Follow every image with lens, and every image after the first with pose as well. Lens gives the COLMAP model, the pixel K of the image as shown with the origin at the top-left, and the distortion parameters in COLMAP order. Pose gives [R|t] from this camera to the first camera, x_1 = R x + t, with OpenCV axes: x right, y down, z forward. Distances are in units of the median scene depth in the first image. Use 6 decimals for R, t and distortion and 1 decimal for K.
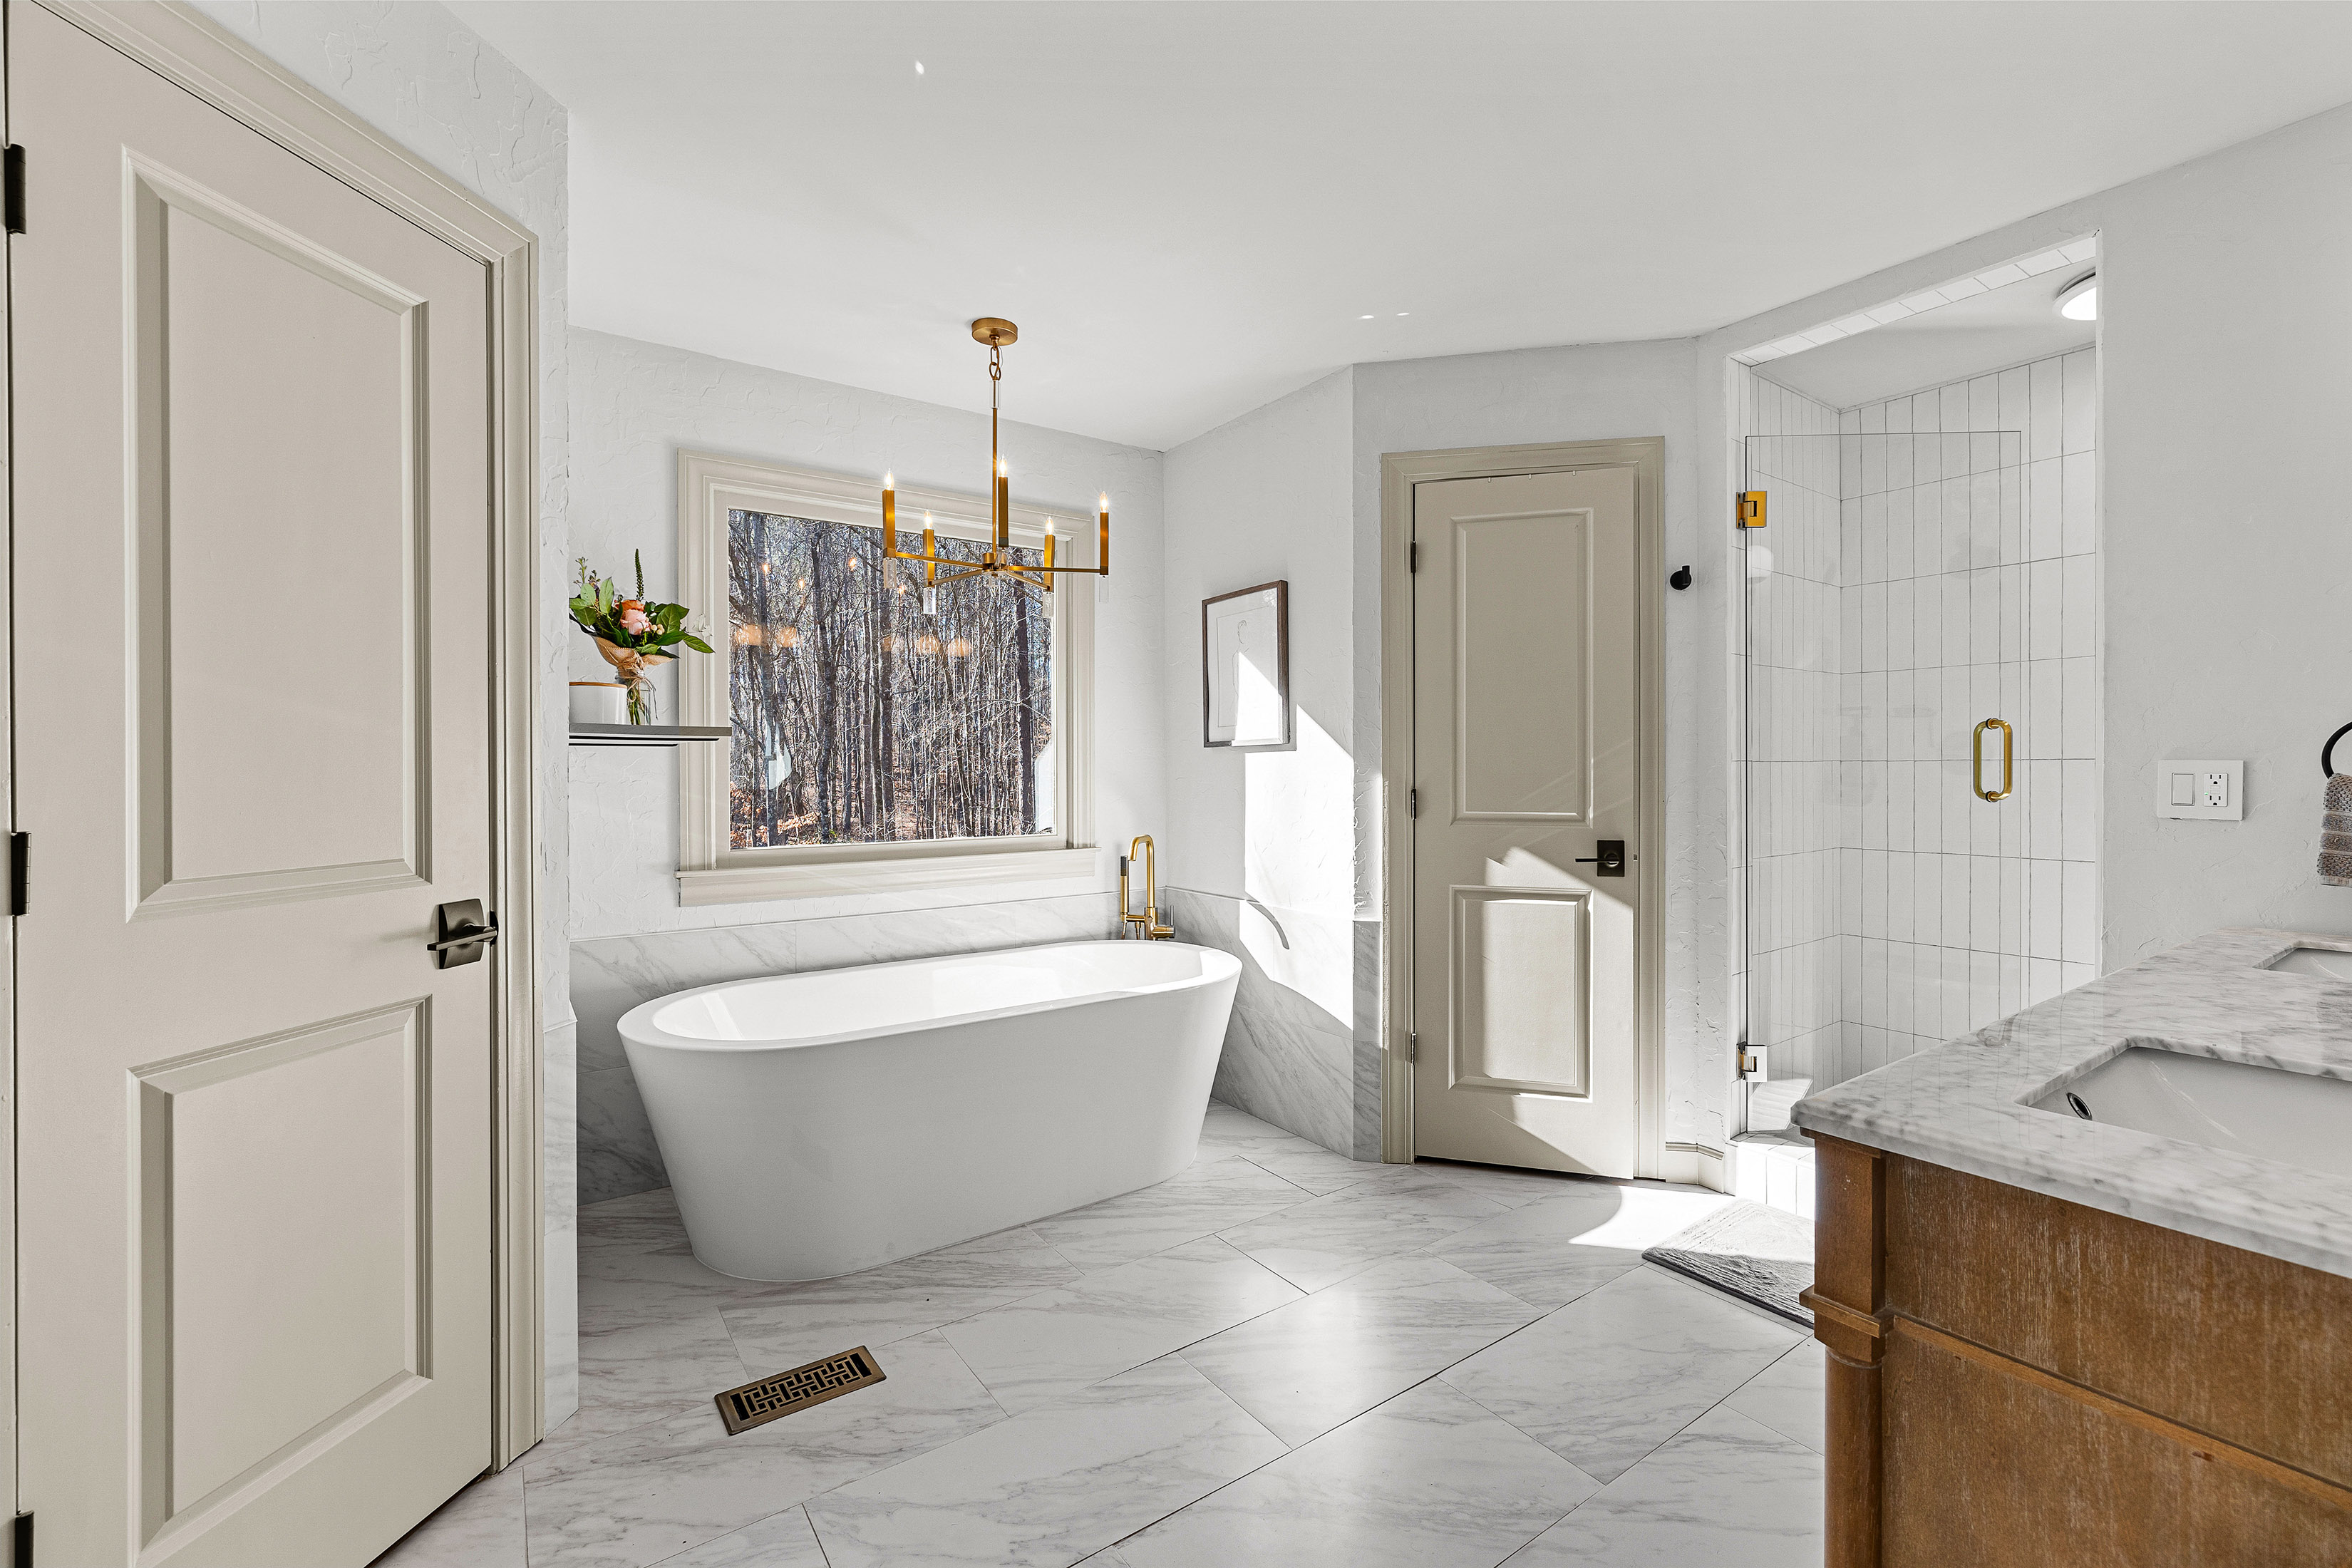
lens RADIAL K [[989.0, 0, 1171.4], [0, 989.0, 773.1], [0, 0, 1]] dist [0.001805, 0.000148]
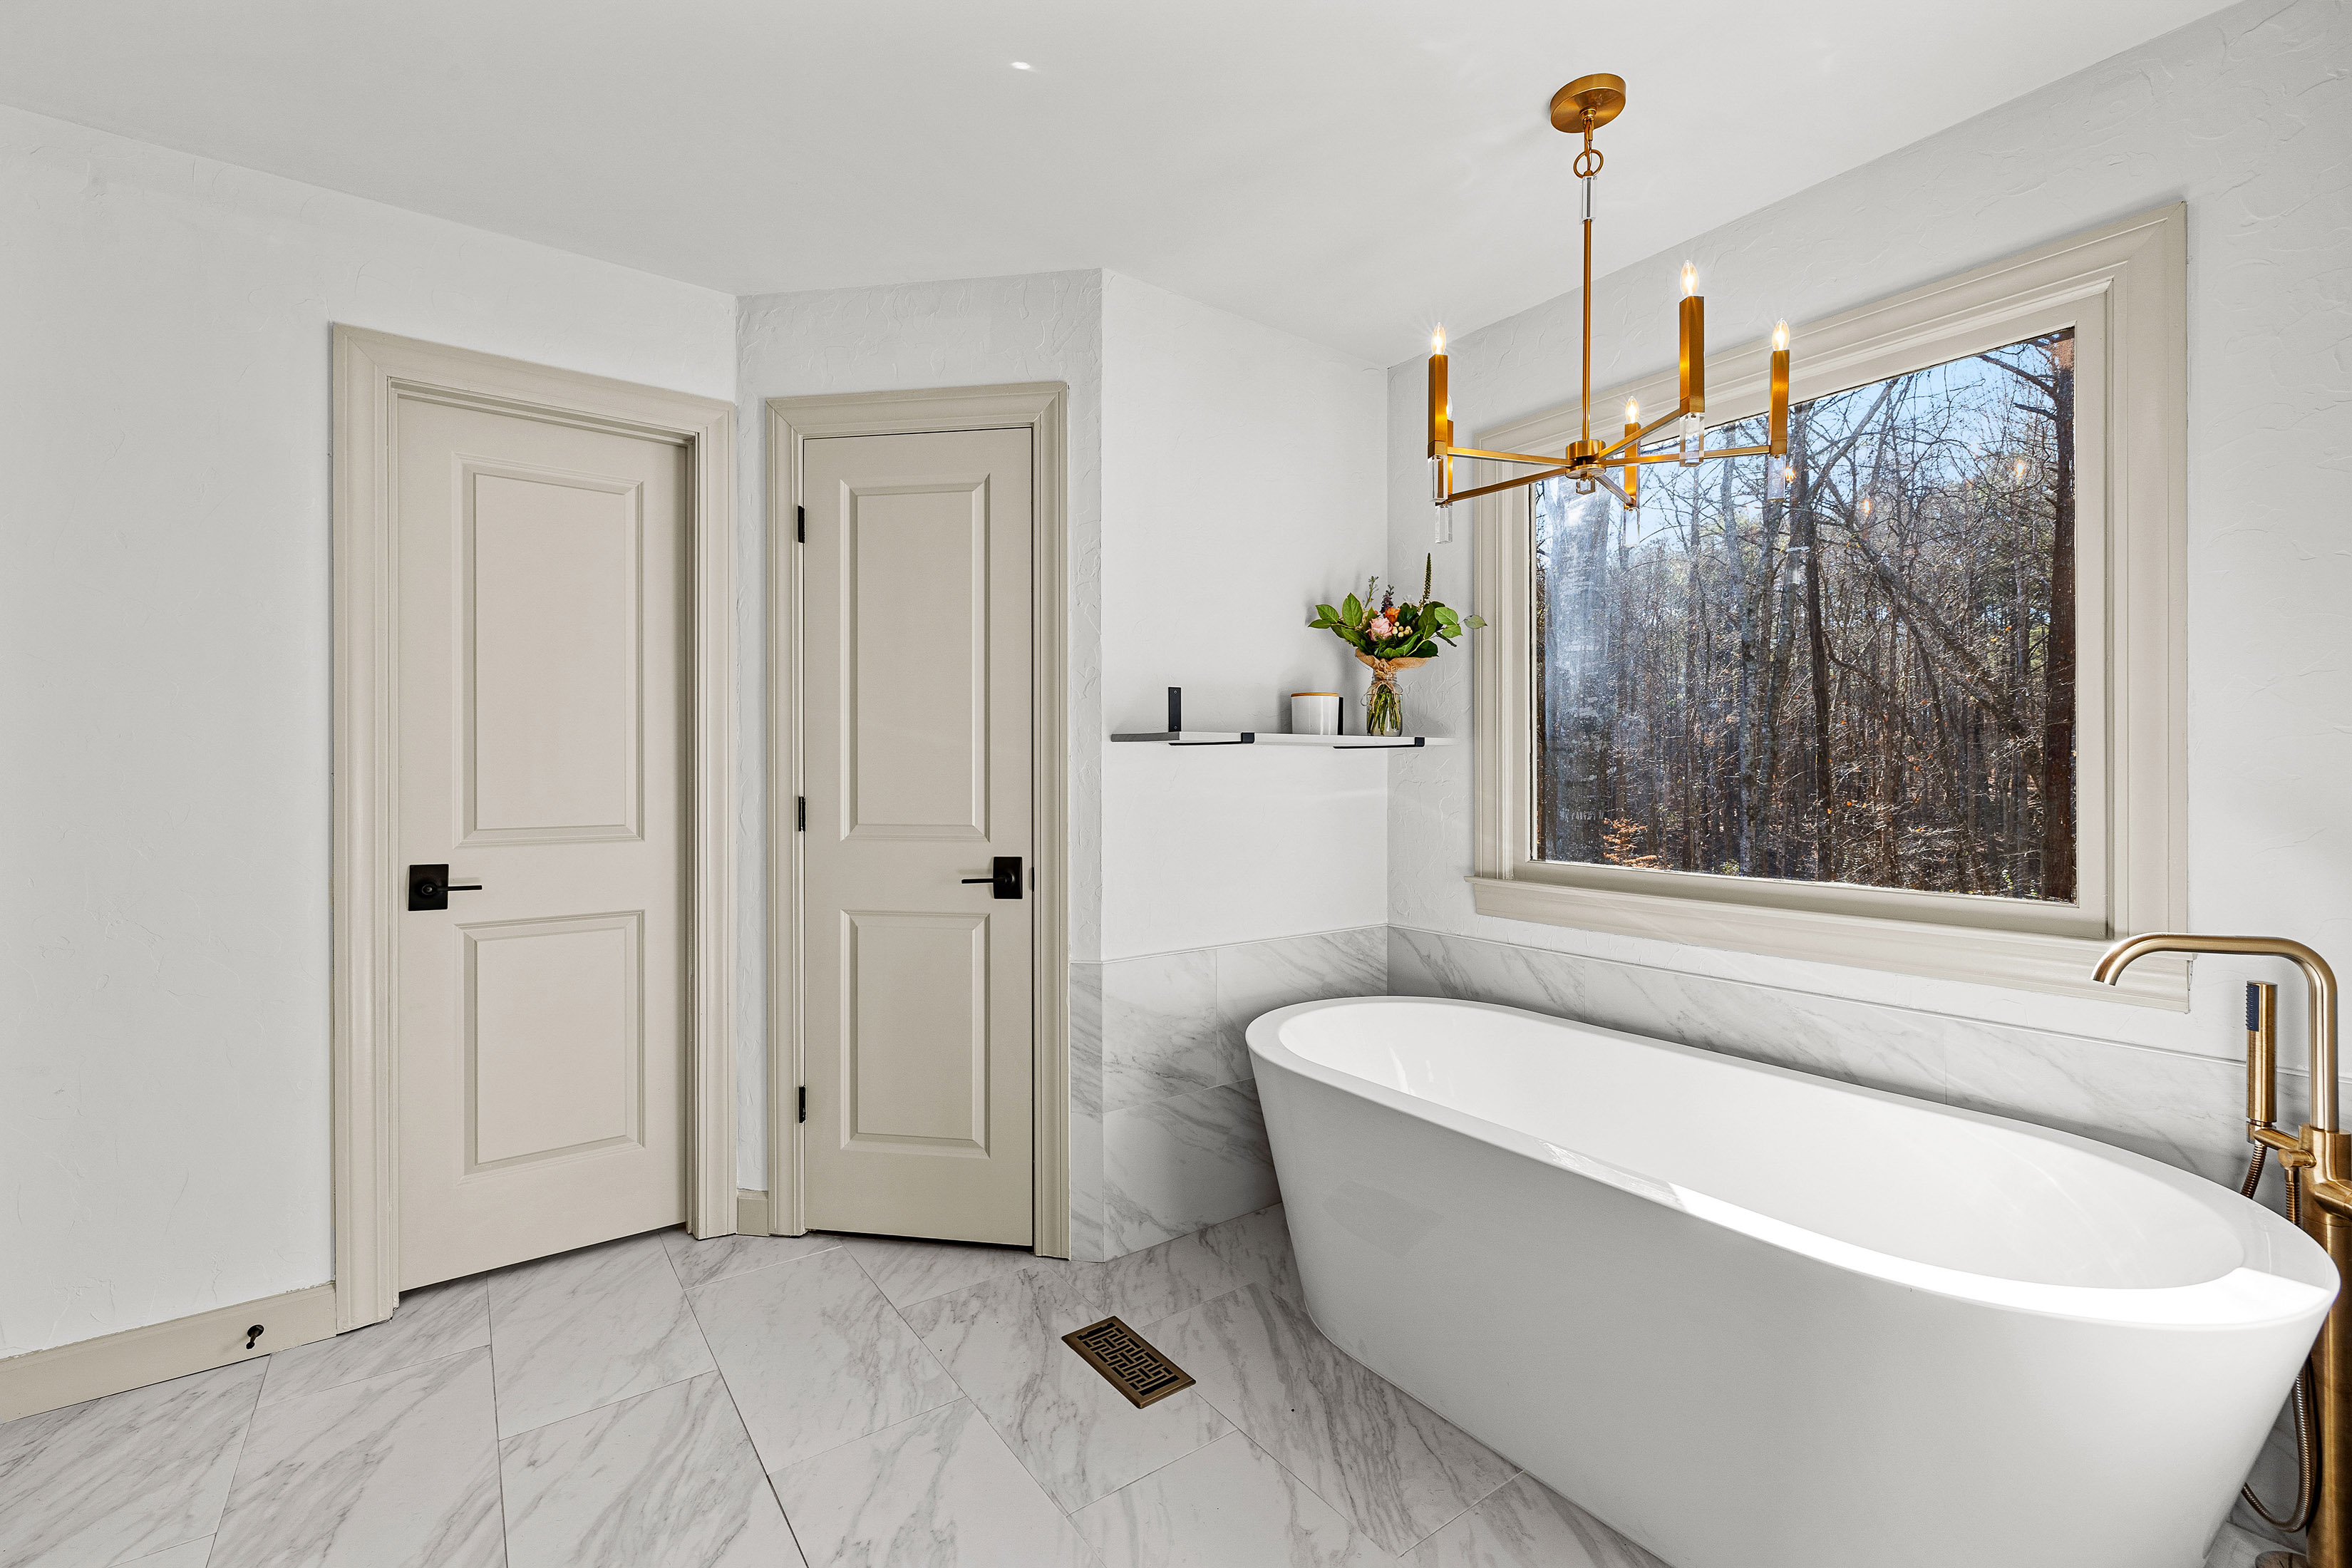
lens RADIAL K [[989.0, 0, 1171.4], [0, 989.0, 773.1], [0, 0, 1]] dist [0.001805, 0.000148]
pose [[0.013679, 0.002245, -0.999904, 0.575835], [-0.001130, 0.999997, 0.002230, -0.002583], [0.999906, 0.001099, 0.013682, 0.881402]]
